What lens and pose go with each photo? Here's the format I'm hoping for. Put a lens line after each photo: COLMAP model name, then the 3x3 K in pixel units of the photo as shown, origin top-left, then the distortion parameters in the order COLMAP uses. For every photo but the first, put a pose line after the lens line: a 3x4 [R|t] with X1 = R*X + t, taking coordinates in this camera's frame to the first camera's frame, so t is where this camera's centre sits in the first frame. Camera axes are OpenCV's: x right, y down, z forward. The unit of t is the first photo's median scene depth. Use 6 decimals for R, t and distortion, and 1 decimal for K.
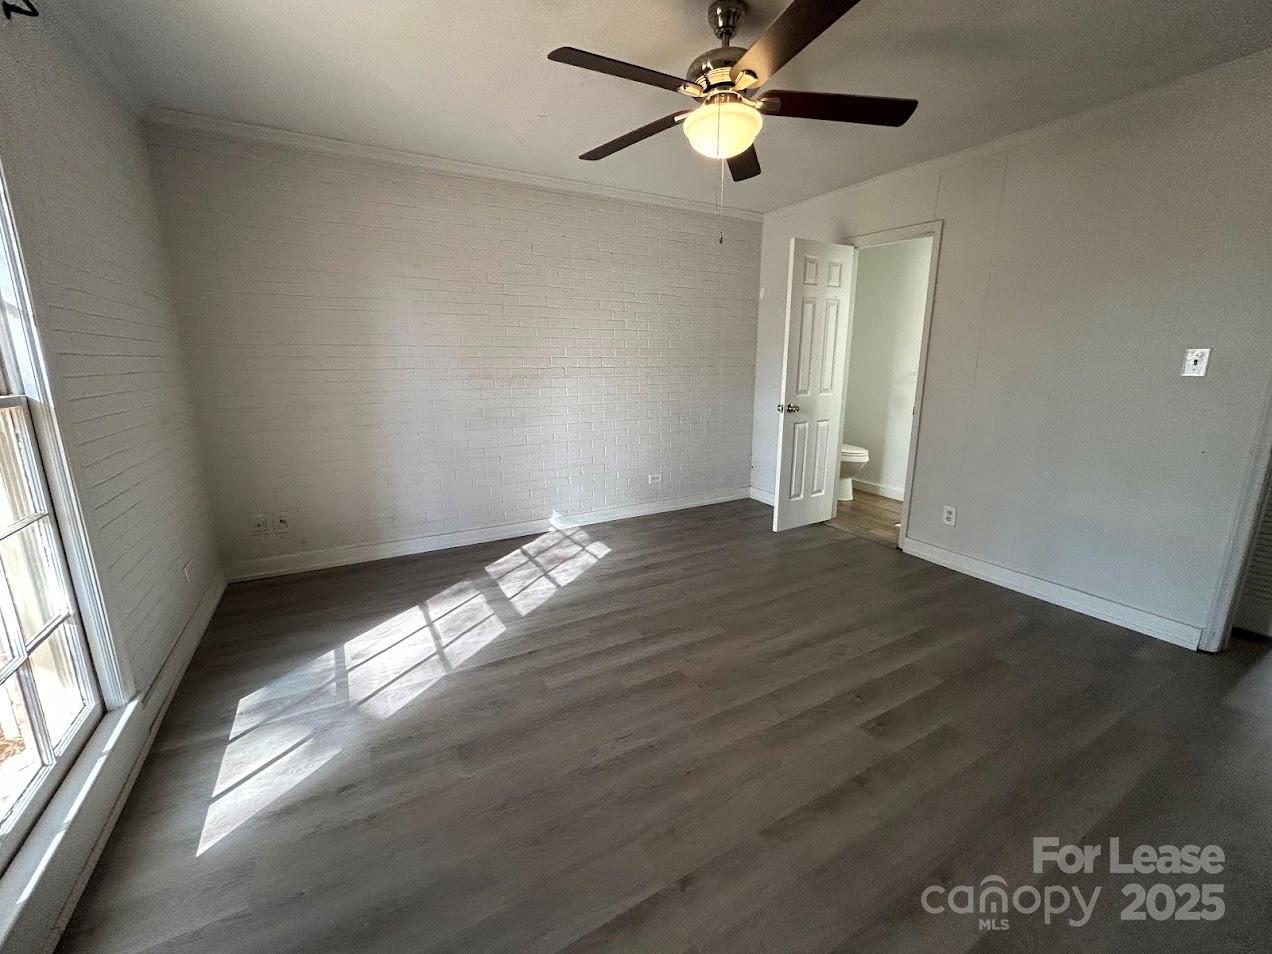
lens RADIAL K [[514.0, 0, 634.2], [0, 514.0, 475.9], [0, 0, 1]] dist [-0.003590, -0.000497]
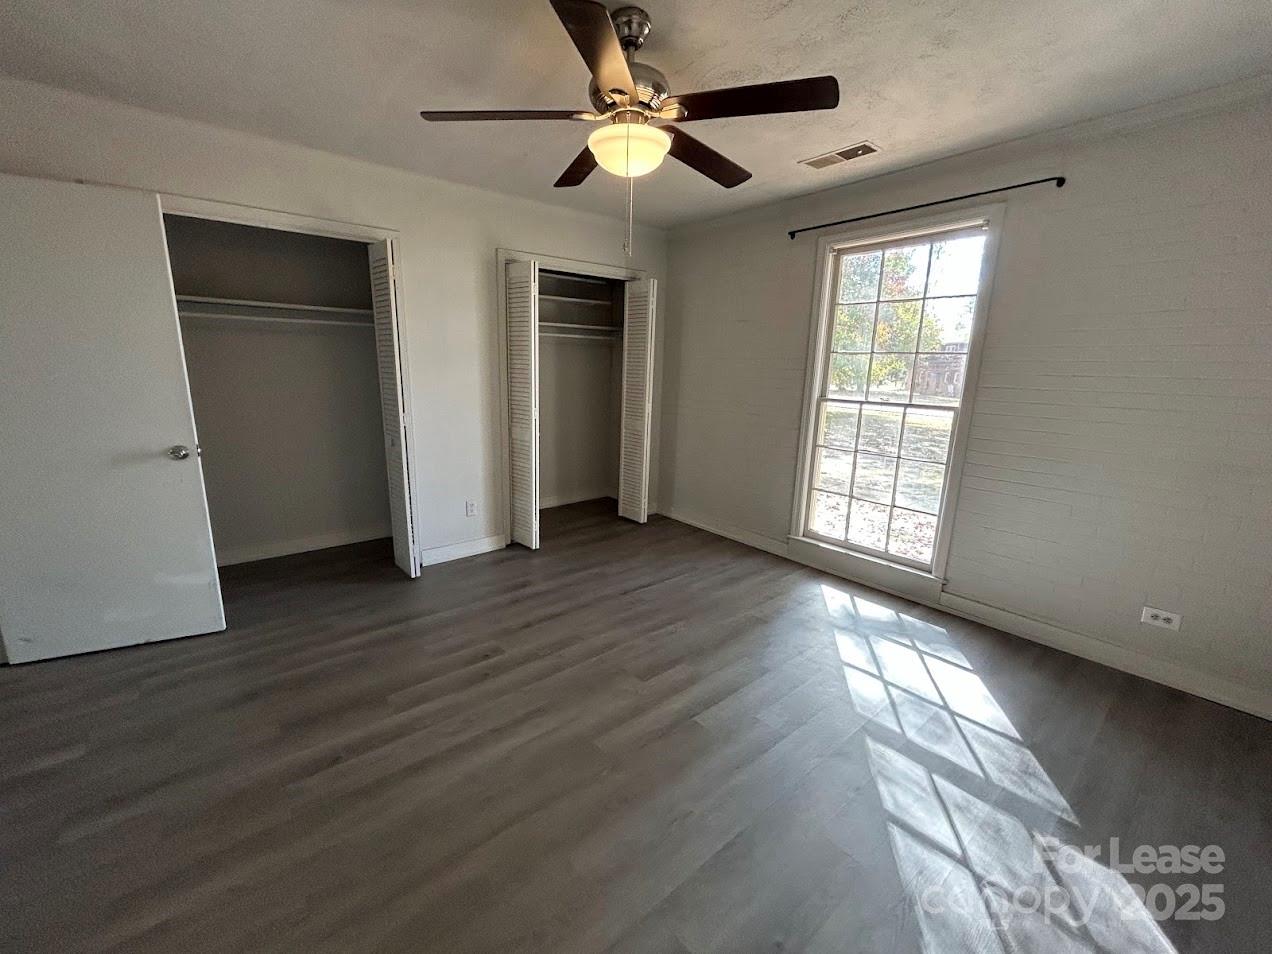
lens RADIAL K [[514.0, 0, 633.8], [0, 514.0, 478.3], [0, 0, 1]] dist [-0.003590, -0.000497]
pose [[-0.982563, 0.021096, -0.184731, 0.287719], [-0.057311, 0.910803, 0.408844, -0.419537], [0.176879, 0.412302, -0.893712, 1.735497]]
